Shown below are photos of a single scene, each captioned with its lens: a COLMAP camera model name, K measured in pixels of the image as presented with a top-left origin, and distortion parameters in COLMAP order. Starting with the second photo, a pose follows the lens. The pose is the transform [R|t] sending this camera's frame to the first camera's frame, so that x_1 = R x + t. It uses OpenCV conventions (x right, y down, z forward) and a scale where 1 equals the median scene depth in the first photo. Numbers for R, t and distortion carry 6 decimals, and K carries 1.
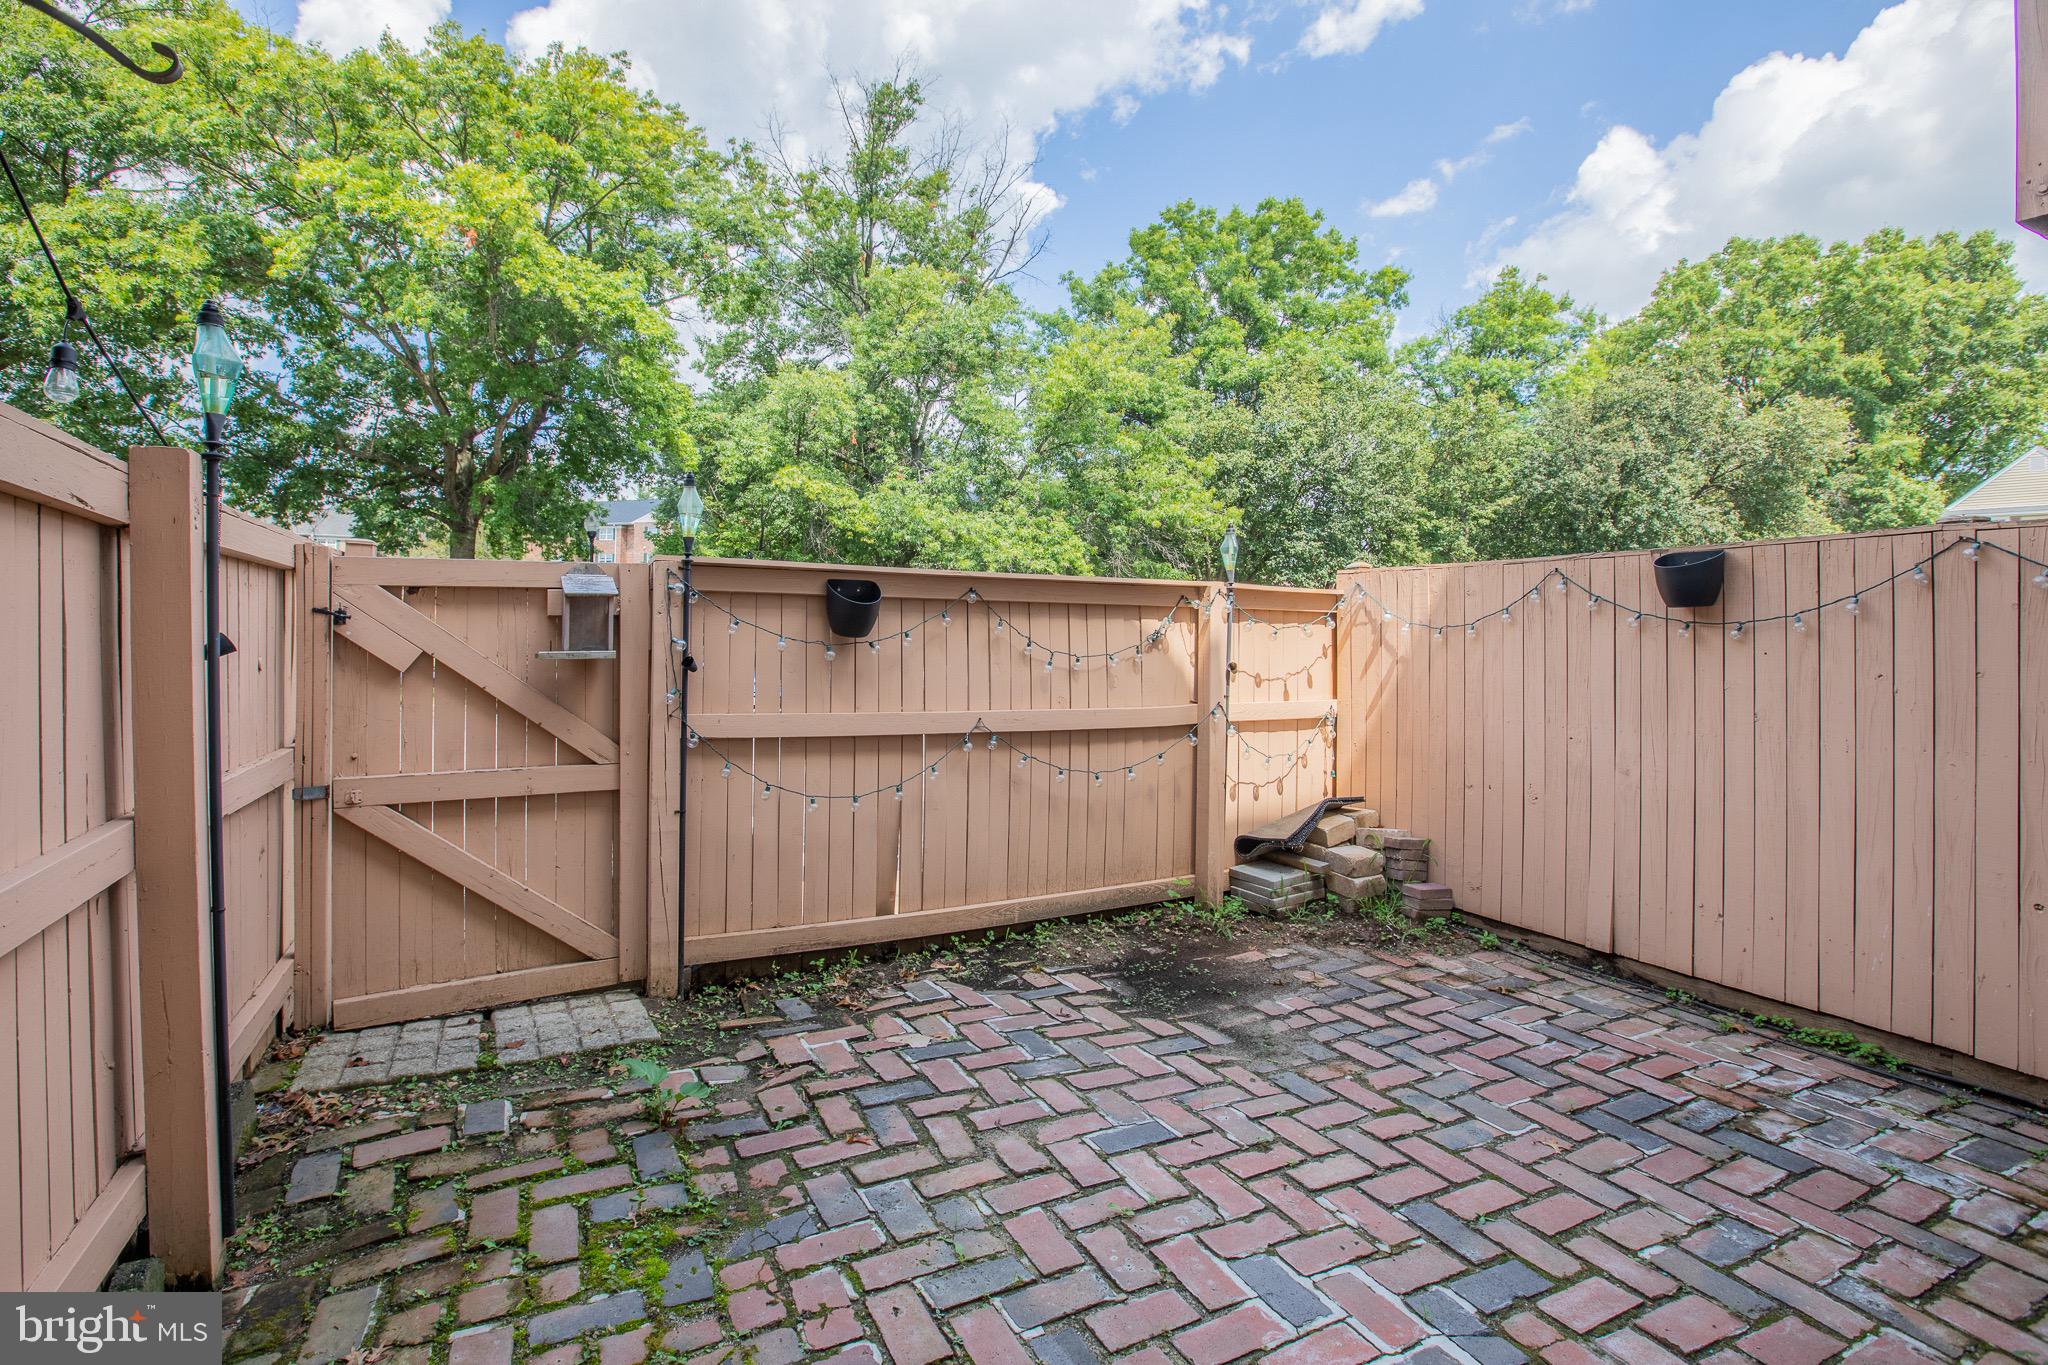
lens RADIAL K [[971.4, 0, 1012.1], [0, 971.4, 604.5], [0, 0, 1]] dist [-0.028290, 0.000145]
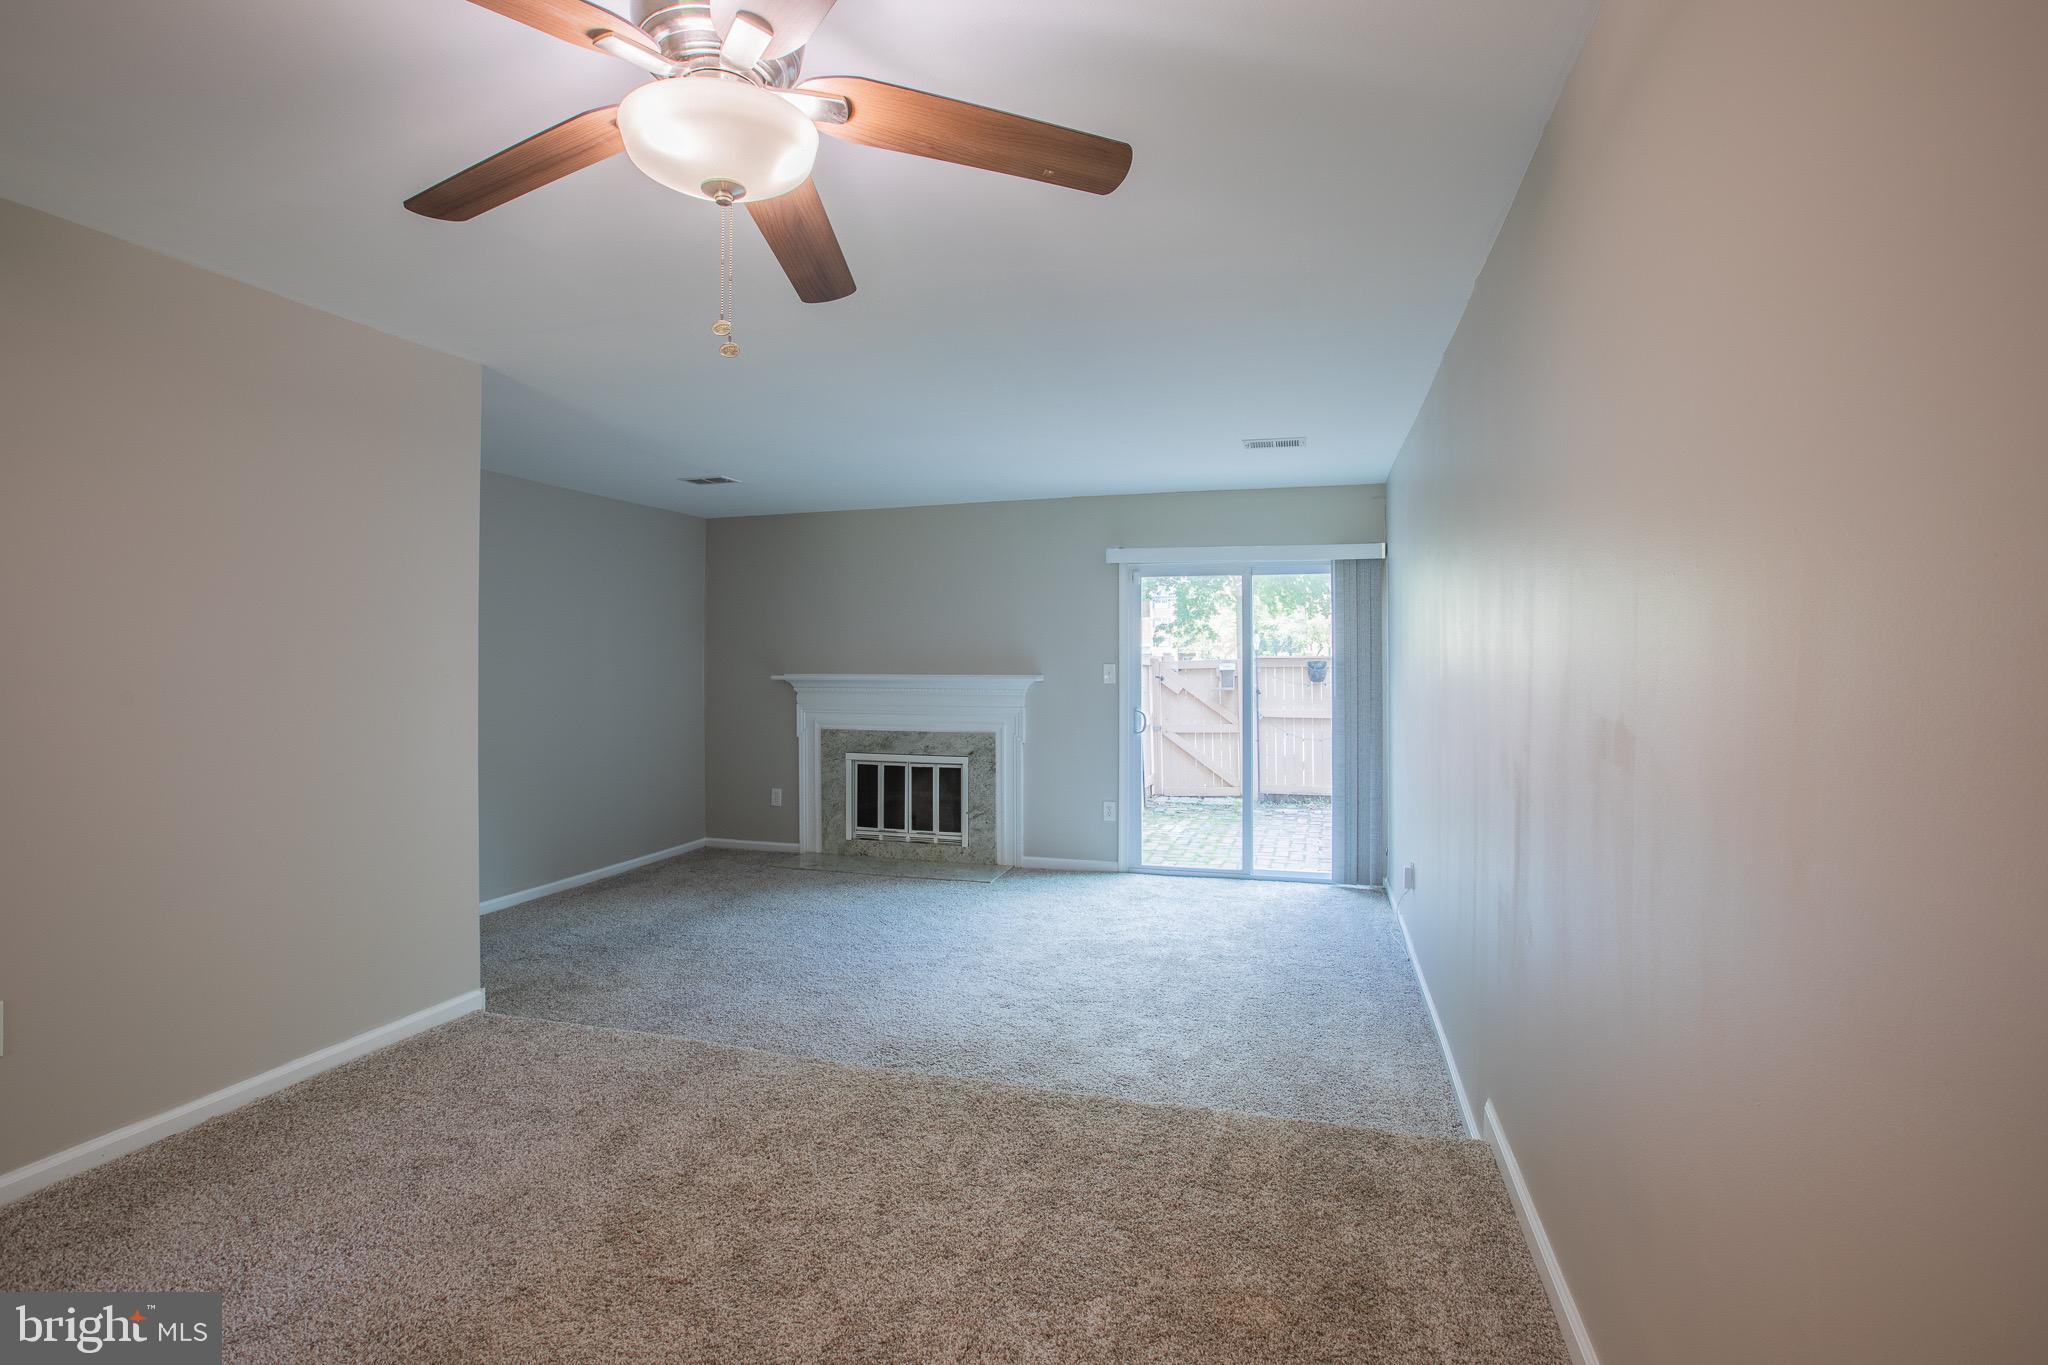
lens RADIAL K [[947.9, 0, 1031.8], [0, 947.9, 658.4], [0, 0, 1]] dist [-0.057267, 0.021780]
pose [[0.726391, -0.024298, -0.686852, 1.083874], [0.035977, 0.999349, 0.002695, -0.069782], [0.686340, -0.026668, 0.726792, -1.494329]]
